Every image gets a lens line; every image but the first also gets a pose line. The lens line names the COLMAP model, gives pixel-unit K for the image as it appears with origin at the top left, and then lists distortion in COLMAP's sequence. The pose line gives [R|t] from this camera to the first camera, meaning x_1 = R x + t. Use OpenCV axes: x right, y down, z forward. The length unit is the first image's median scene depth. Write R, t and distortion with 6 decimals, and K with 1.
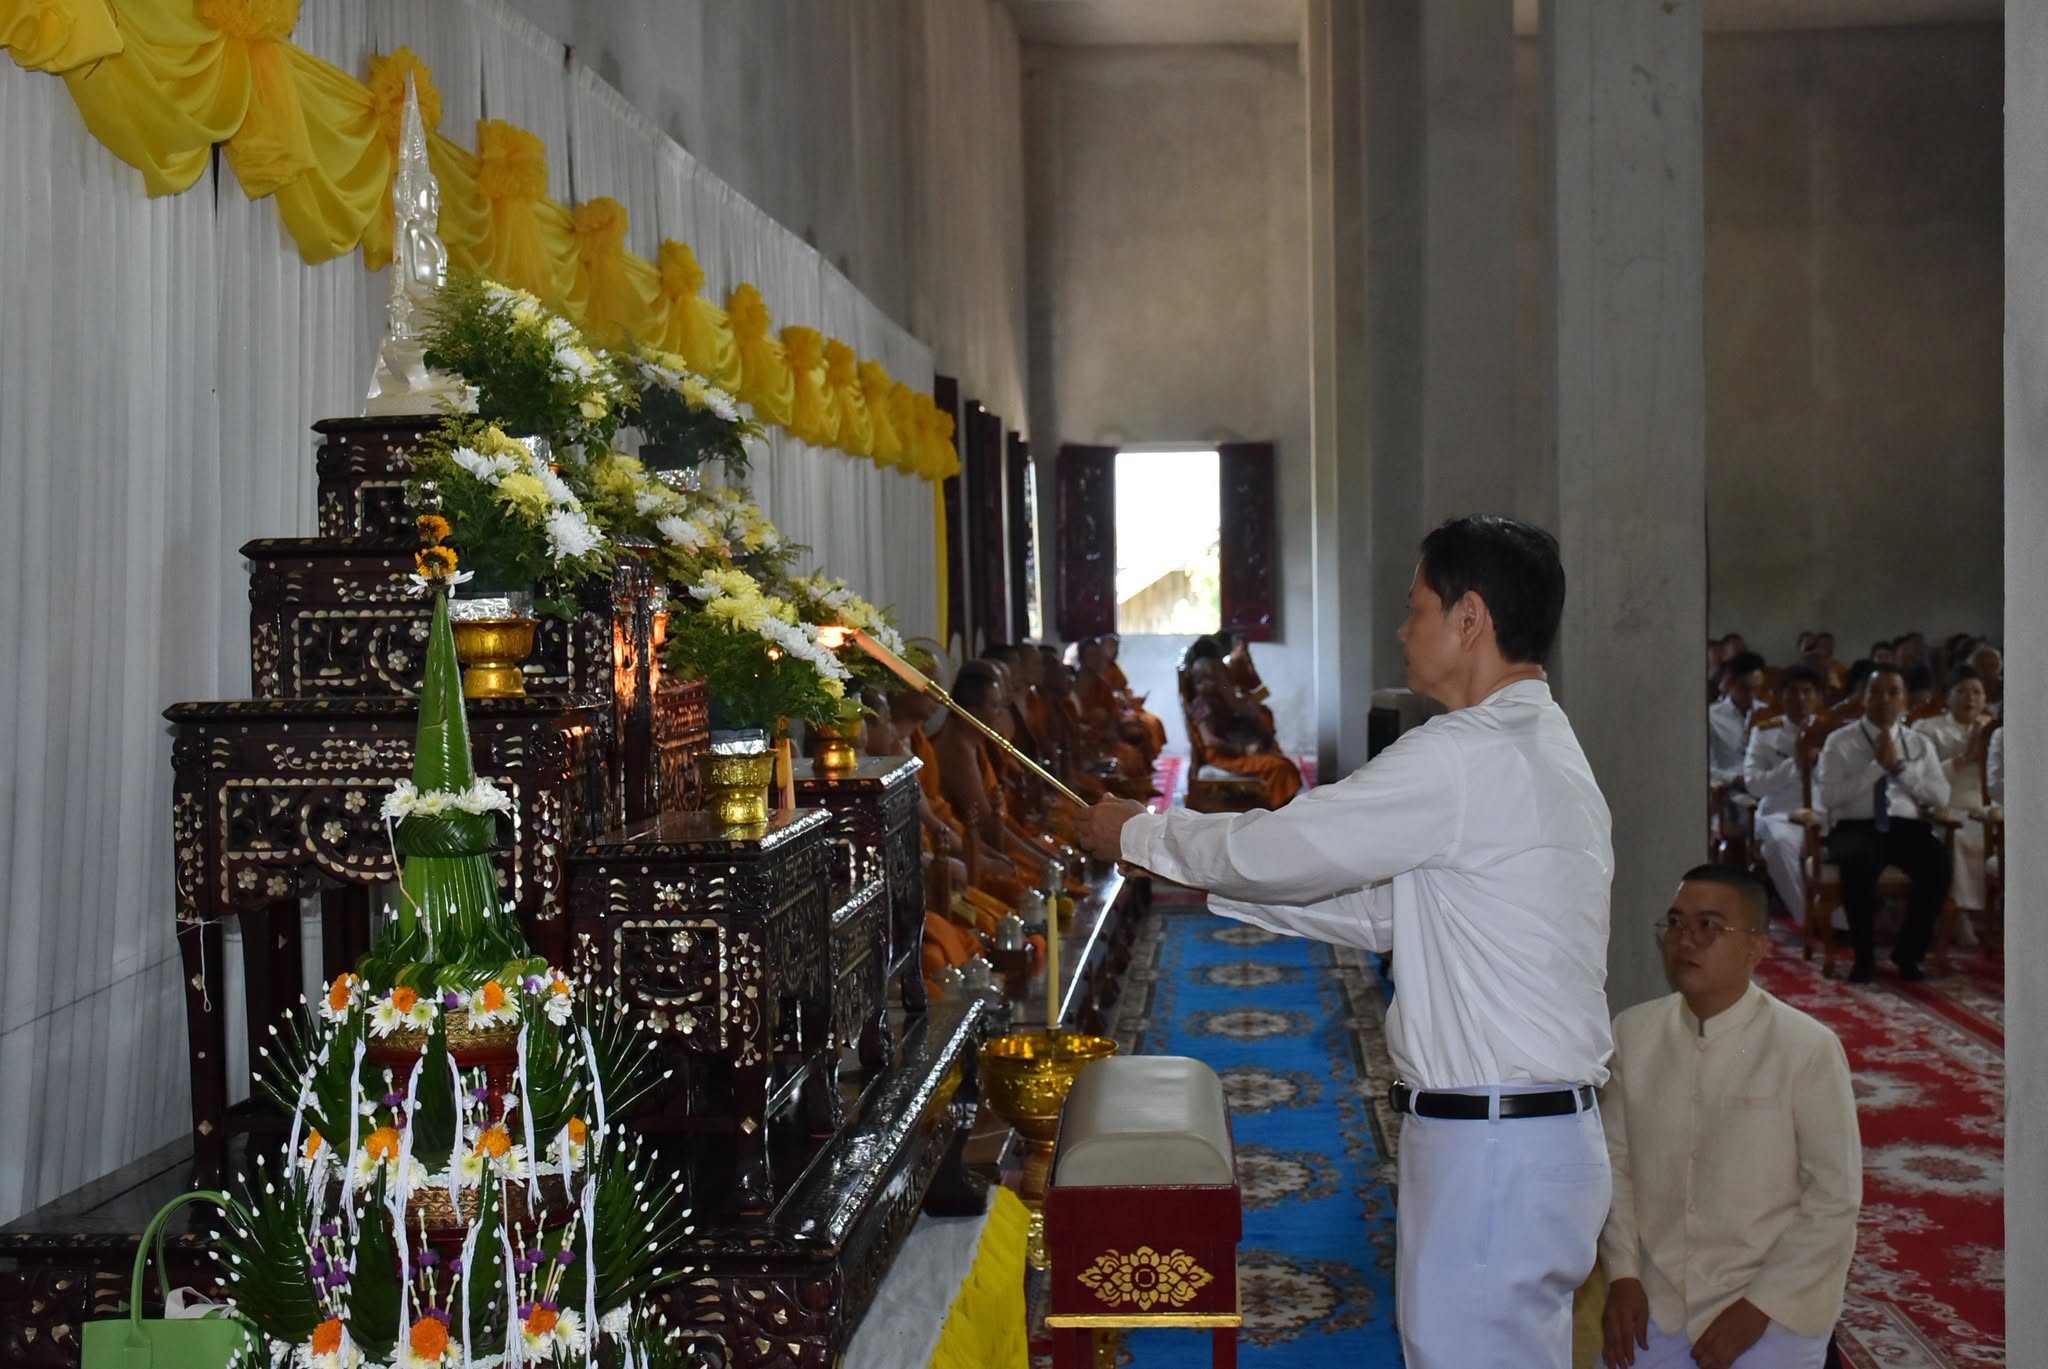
lens RADIAL K [[2655.9, 0, 1024.0], [0, 2655.9, 684.5], [0, 0, 1]] dist [-0.017310, -0.030123]
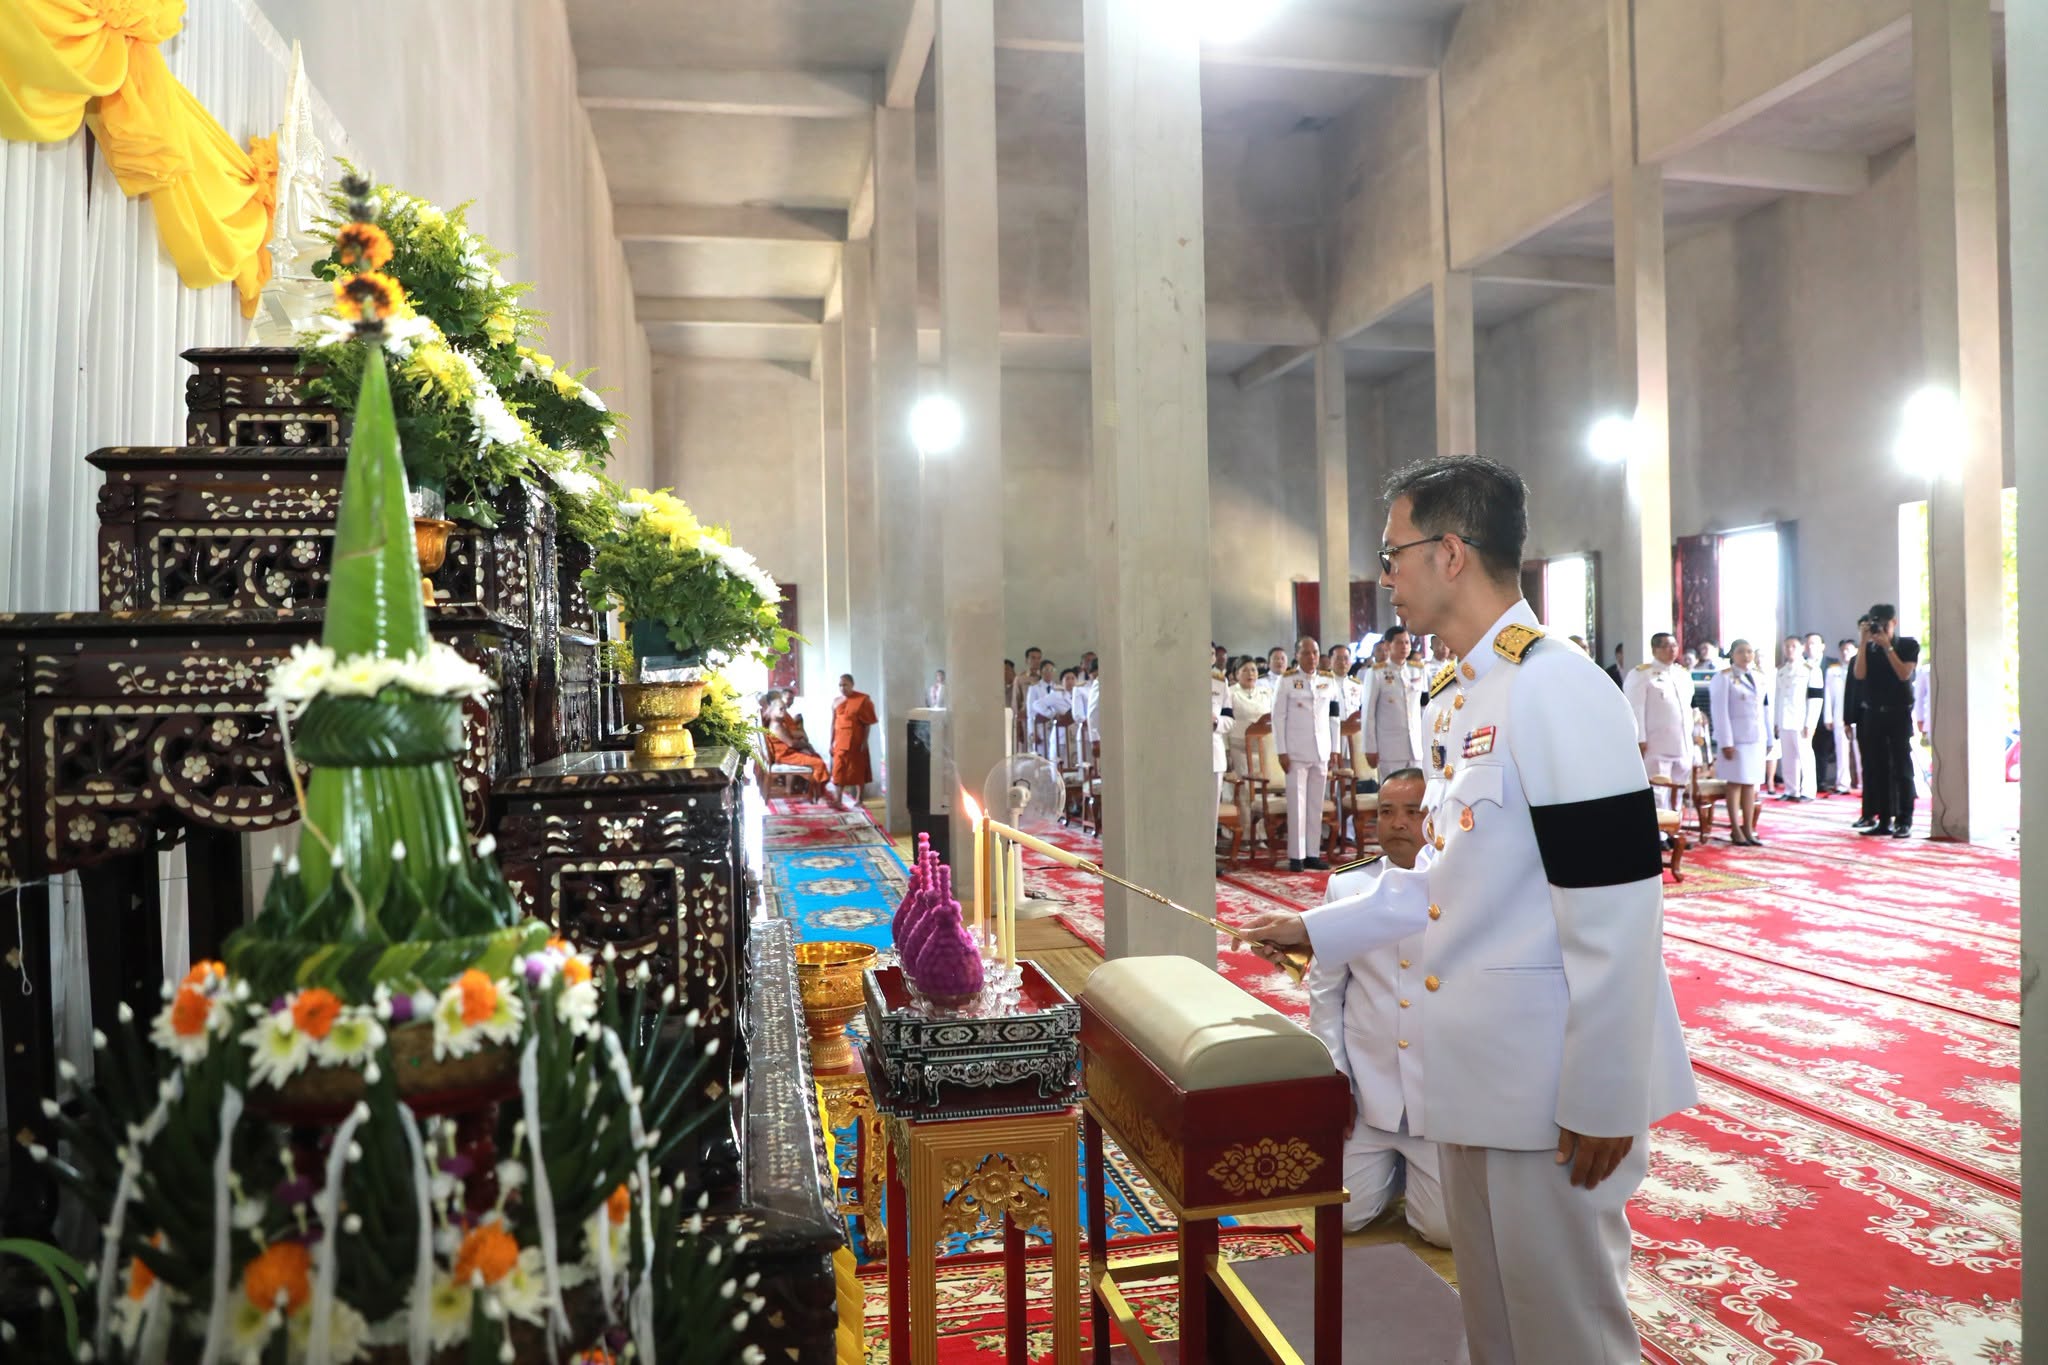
lens RADIAL K [[1381.3, 0, 1024.0], [0, 1381.3, 682.5], [0, 0, 1]] dist [-0.082466, 0.039879]
pose [[0.959709, -0.004478, 0.280959, -0.130532], [0.014390, 0.999344, -0.033224, 0.046398], [-0.280626, 0.035928, 0.959145, 0.523954]]
